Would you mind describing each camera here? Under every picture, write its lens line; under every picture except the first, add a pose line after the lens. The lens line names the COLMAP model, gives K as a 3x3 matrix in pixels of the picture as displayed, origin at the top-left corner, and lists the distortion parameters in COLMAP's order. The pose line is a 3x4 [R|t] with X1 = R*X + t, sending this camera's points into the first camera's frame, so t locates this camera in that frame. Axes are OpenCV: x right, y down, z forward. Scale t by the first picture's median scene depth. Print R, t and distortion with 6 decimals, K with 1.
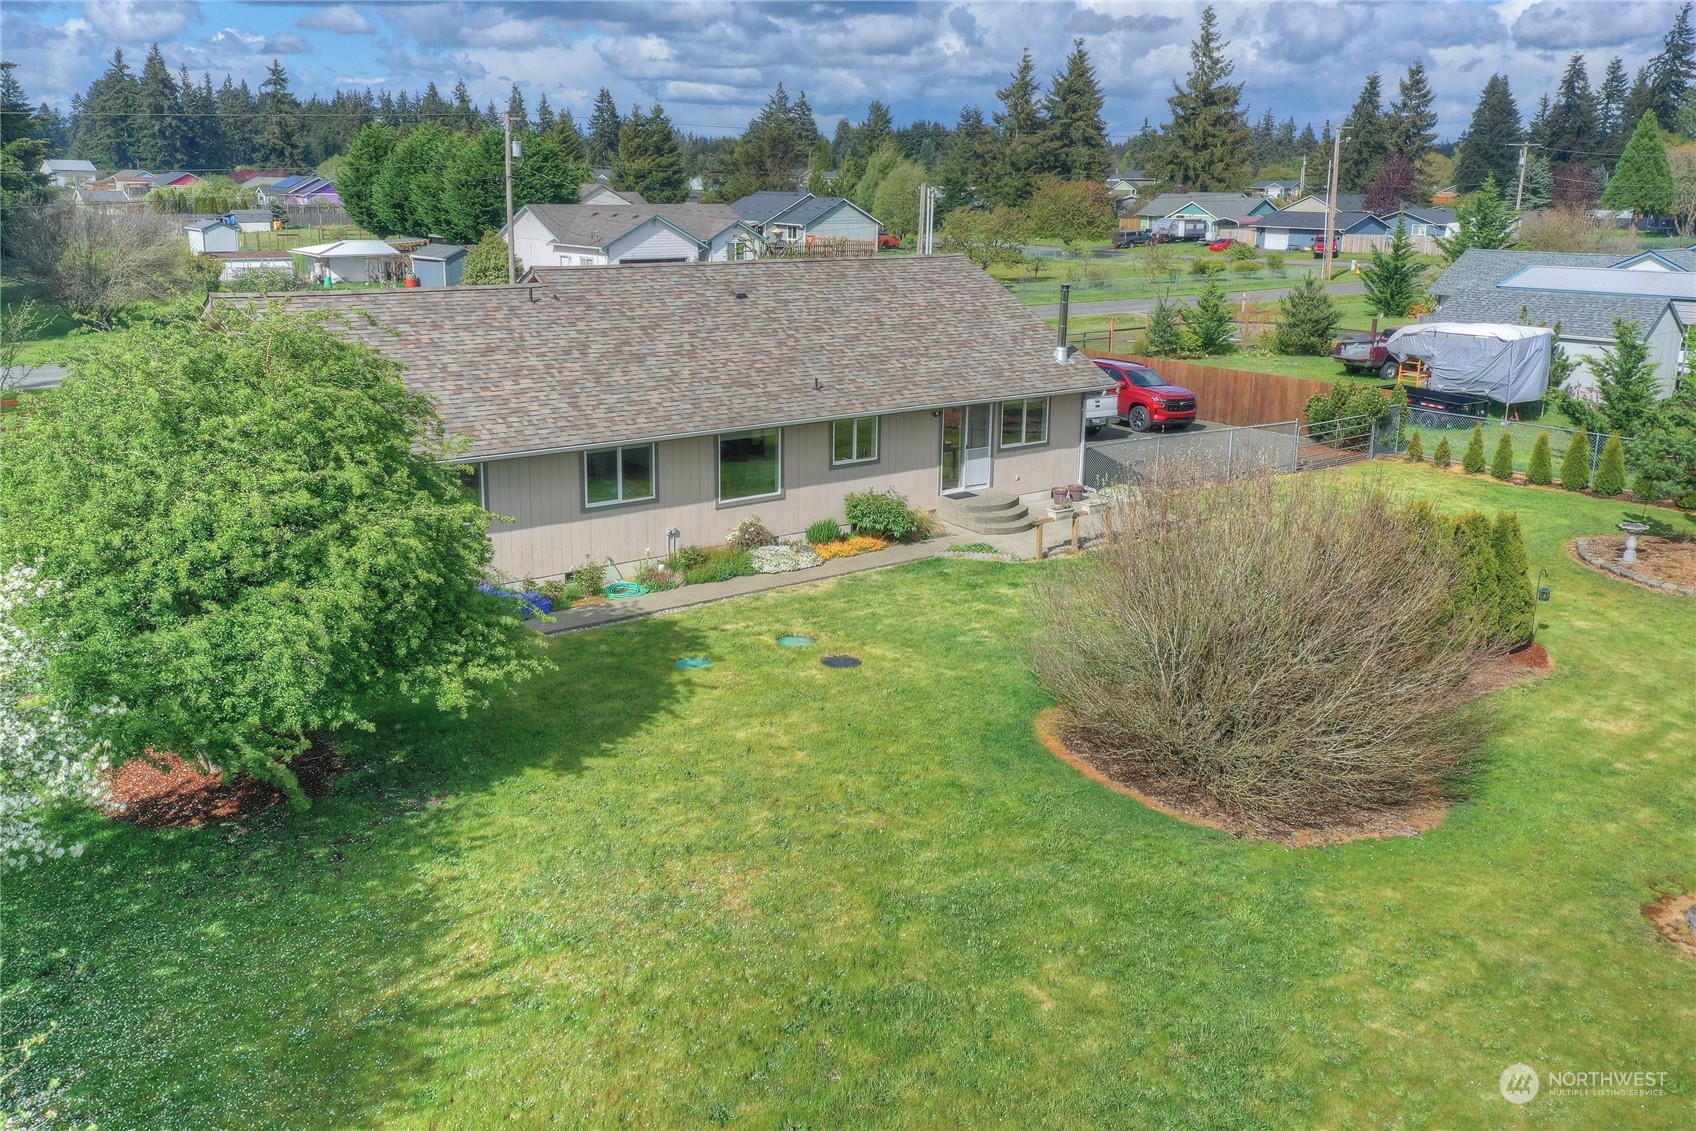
lens RADIAL K [[1467.9, 0, 847.9], [0, 1467.9, 537.8], [0, 0, 1]] dist [-0.002948, 0.098881]
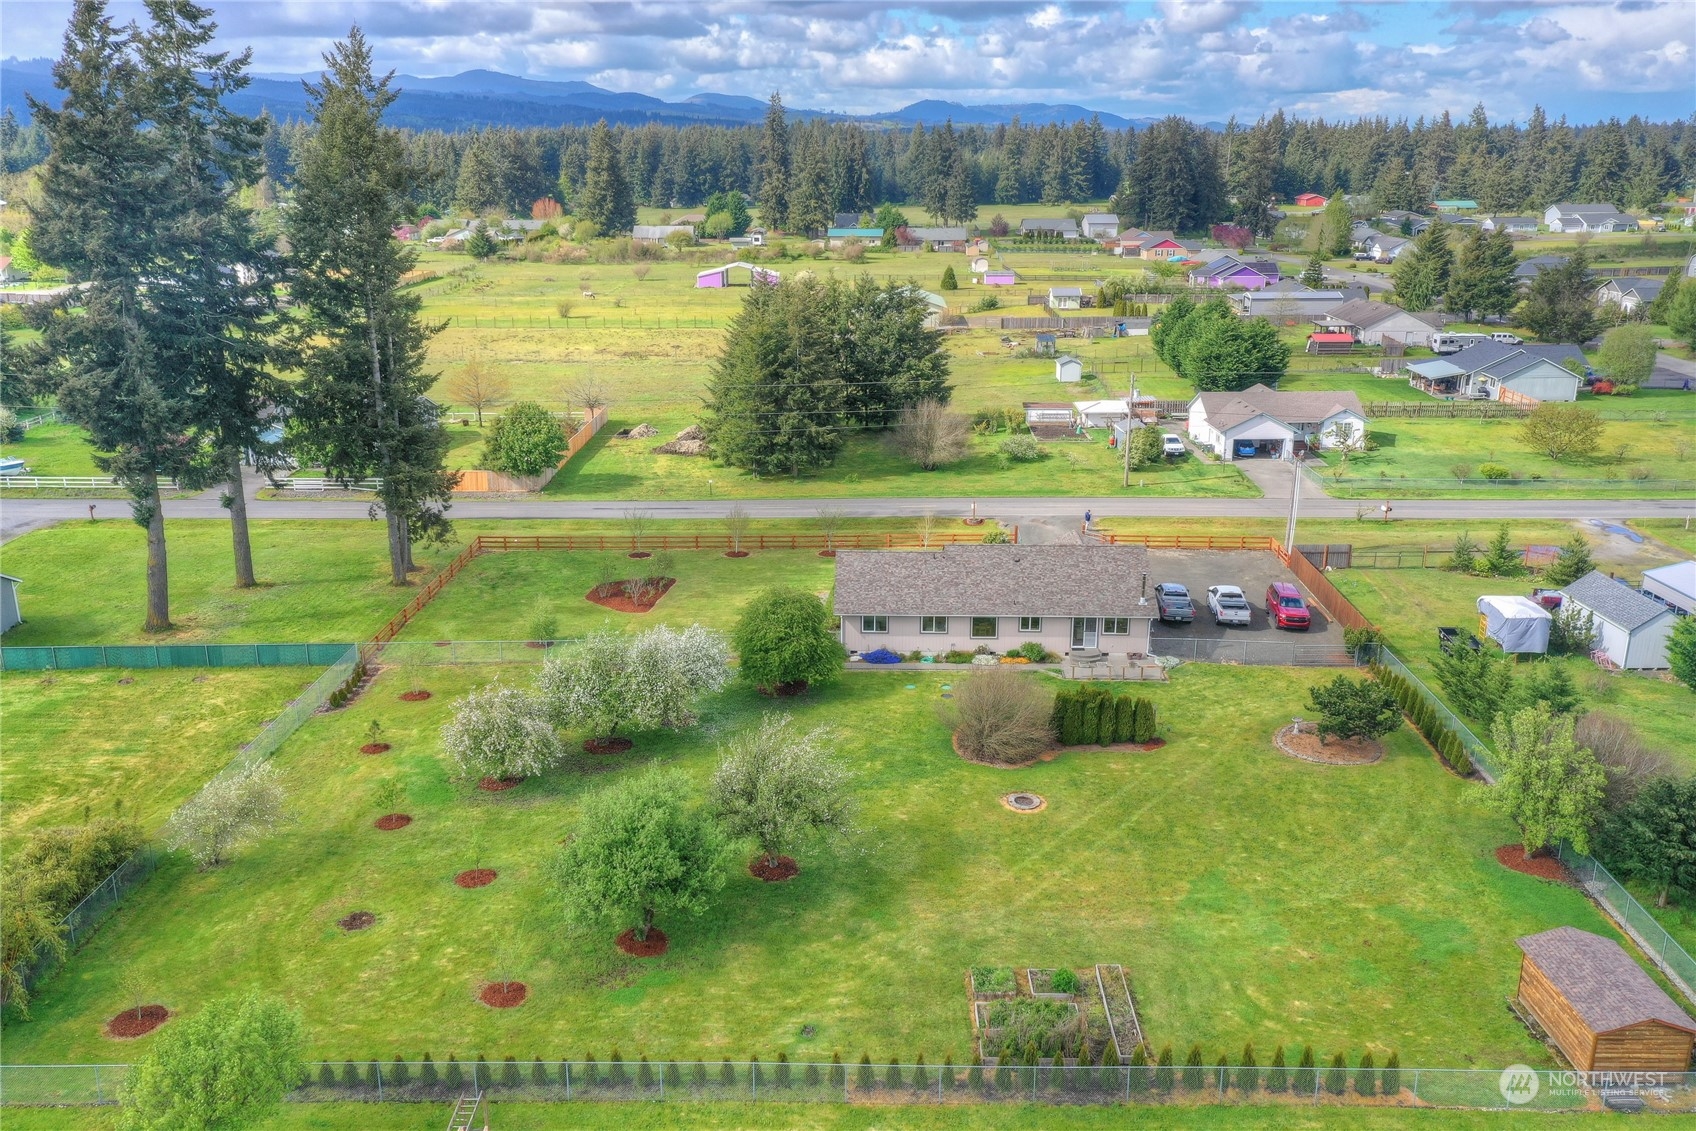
lens RADIAL K [[1370.1, 0, 842.8], [0, 1370.1, 540.3], [0, 0, 1]] dist [0.001739, 0.065195]
pose [[0.774163, 0.159030, -0.612684, 0.758973], [-0.146610, 0.986654, 0.070848, -0.206947], [0.615774, 0.034978, 0.787146, -0.749799]]
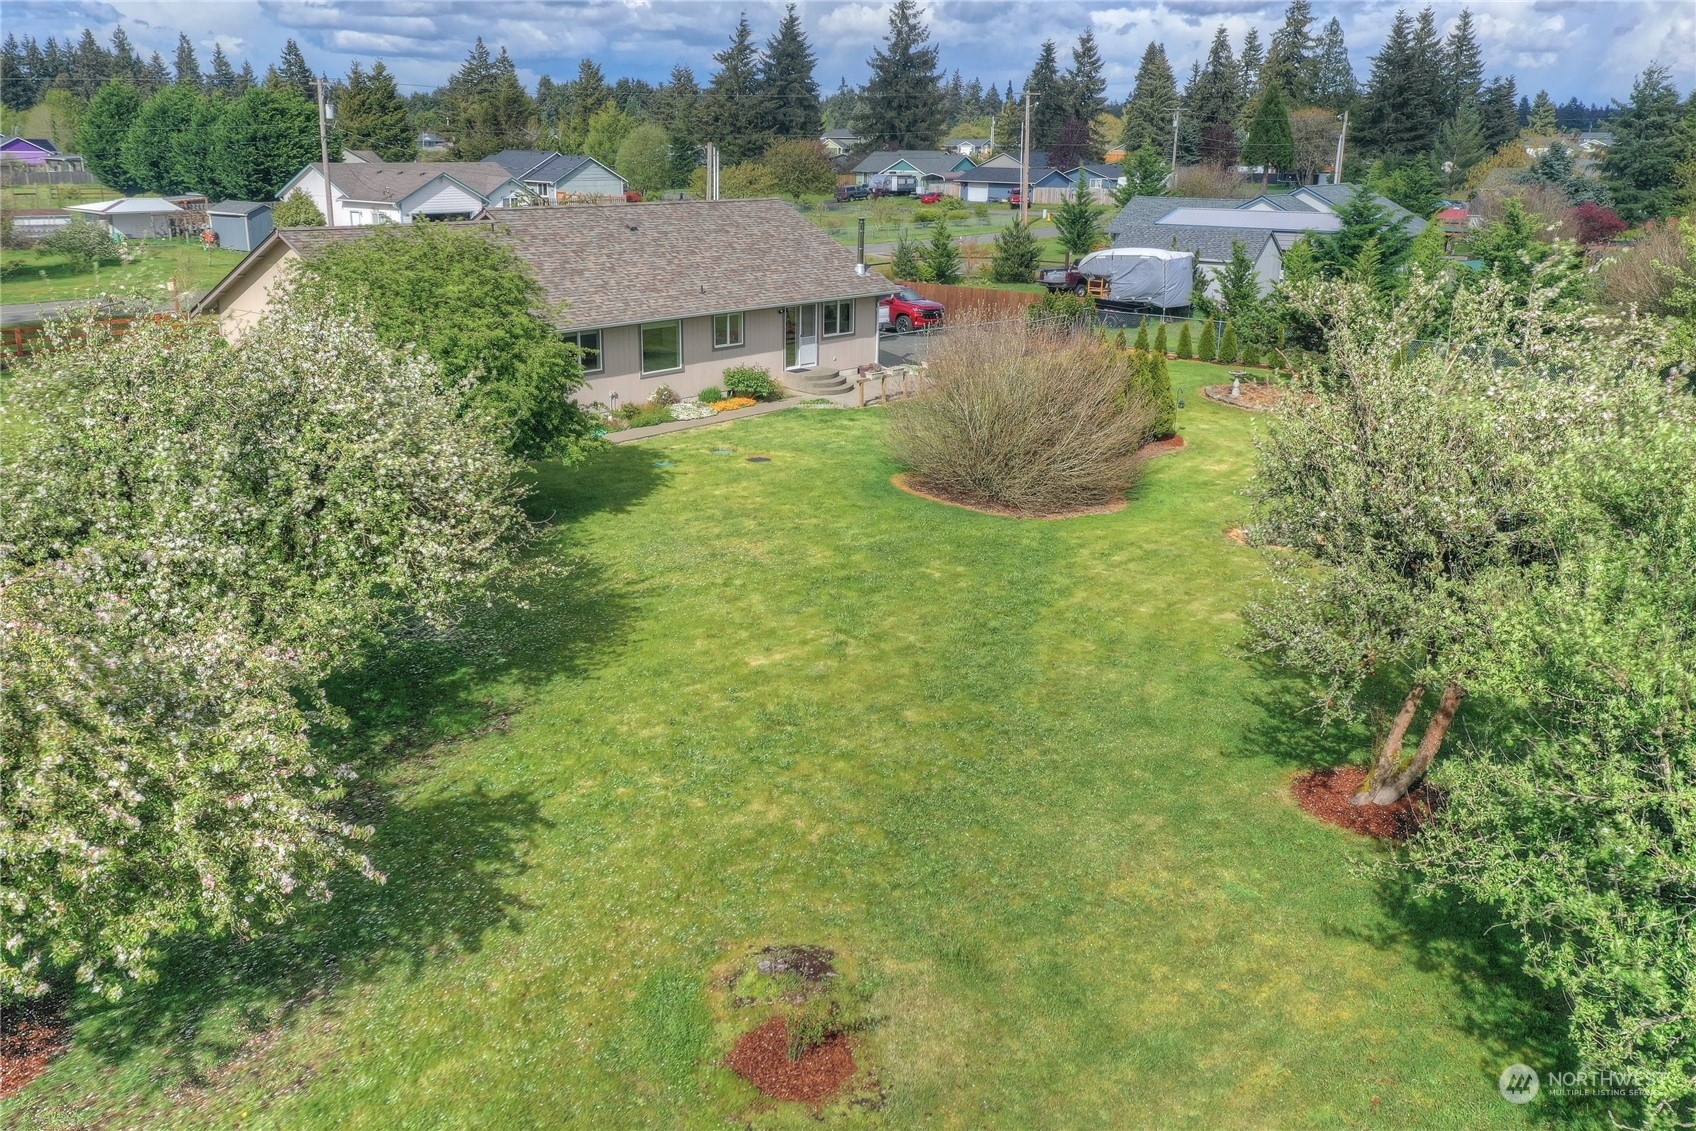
lens RADIAL K [[1431.6, 0, 871.6], [0, 1431.6, 567.6], [0, 0, 1]] dist [0.020322, 0.021424]
pose [[0.977330, -0.062584, 0.202258, -0.088944], [0.052001, 0.997006, 0.057226, 0.052036], [-0.205234, -0.045411, 0.977659, -0.224763]]
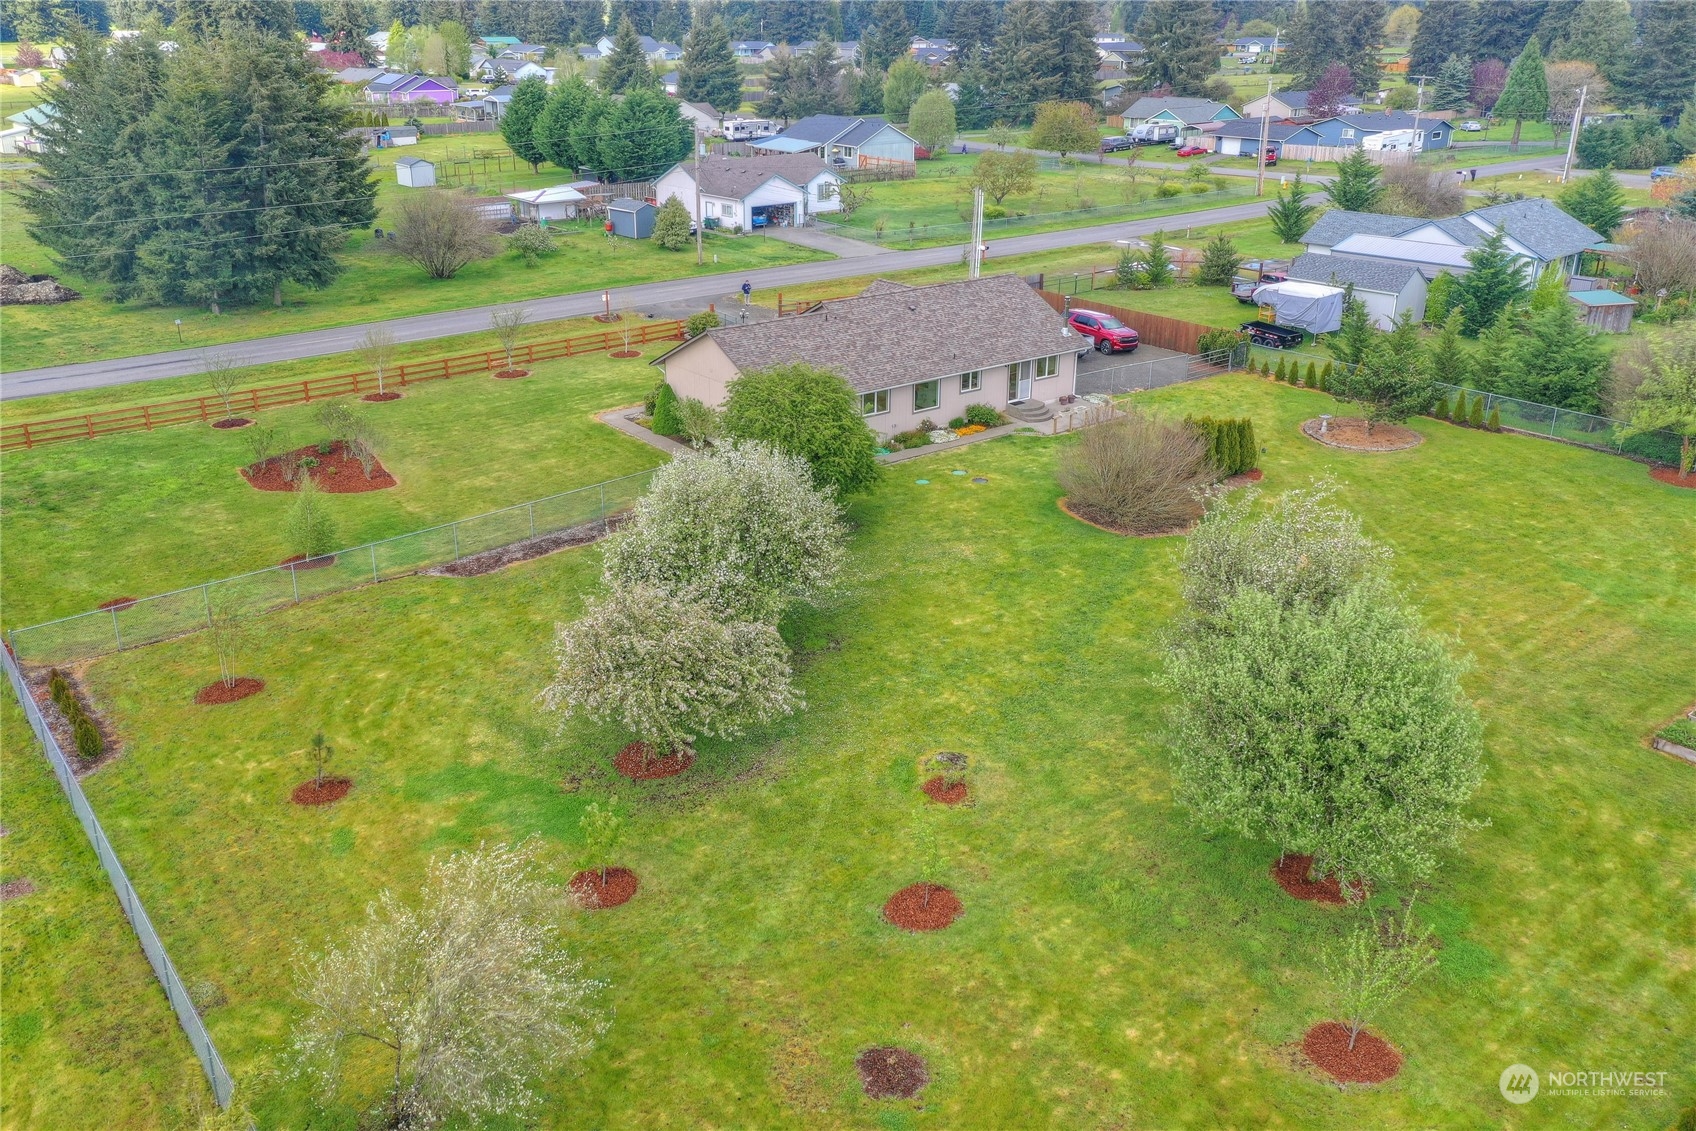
lens RADIAL K [[1370.1, 0, 842.8], [0, 1370.1, 540.3], [0, 0, 1]] dist [0.001739, 0.065195]
pose [[0.999911, -0.010568, -0.008105, -0.099382], [0.011471, 0.992592, 0.120955, -0.045839], [0.006766, -0.121037, 0.992625, -0.610426]]
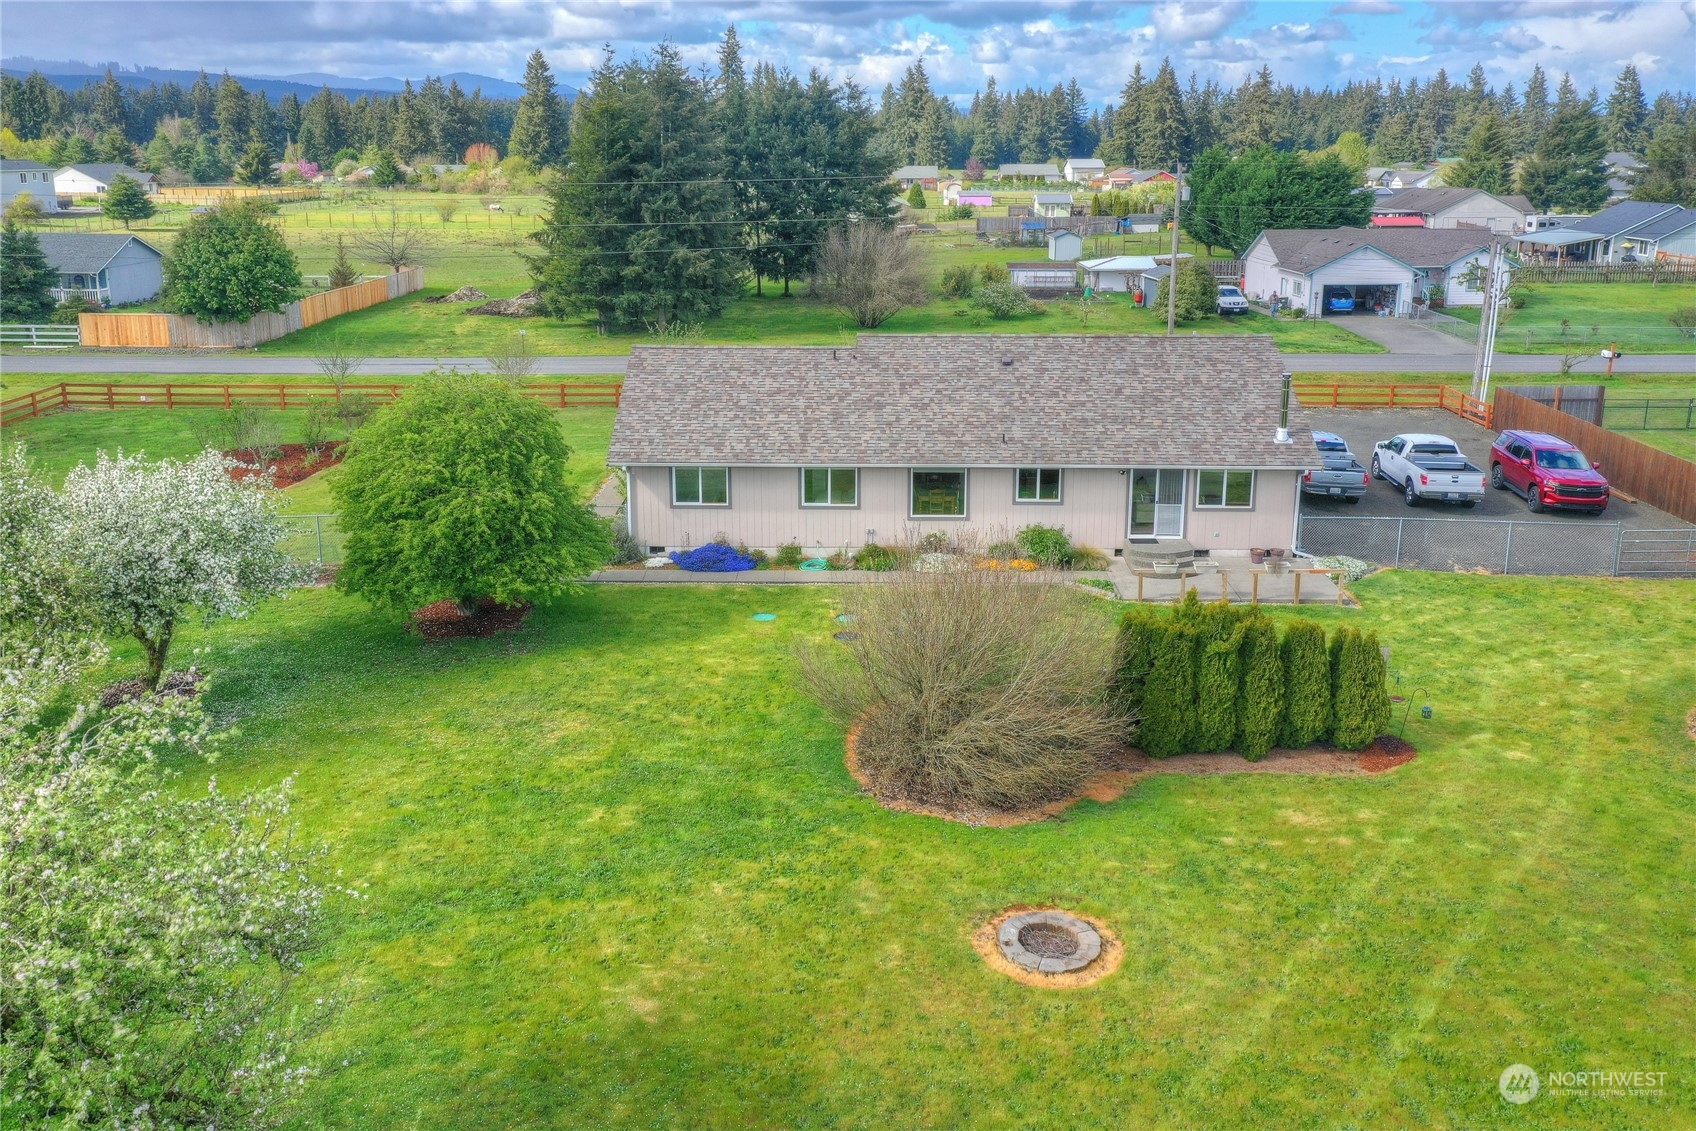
lens RADIAL K [[1394.0, 0, 813.3], [0, 1394.0, 467.1], [0, 0, 1]] dist [0.019869, 0.015045]
pose [[0.772346, 0.127429, -0.622289, 0.355955], [-0.142290, 0.989483, 0.026020, -0.049632], [0.619060, 0.068449, 0.782355, -0.050021]]
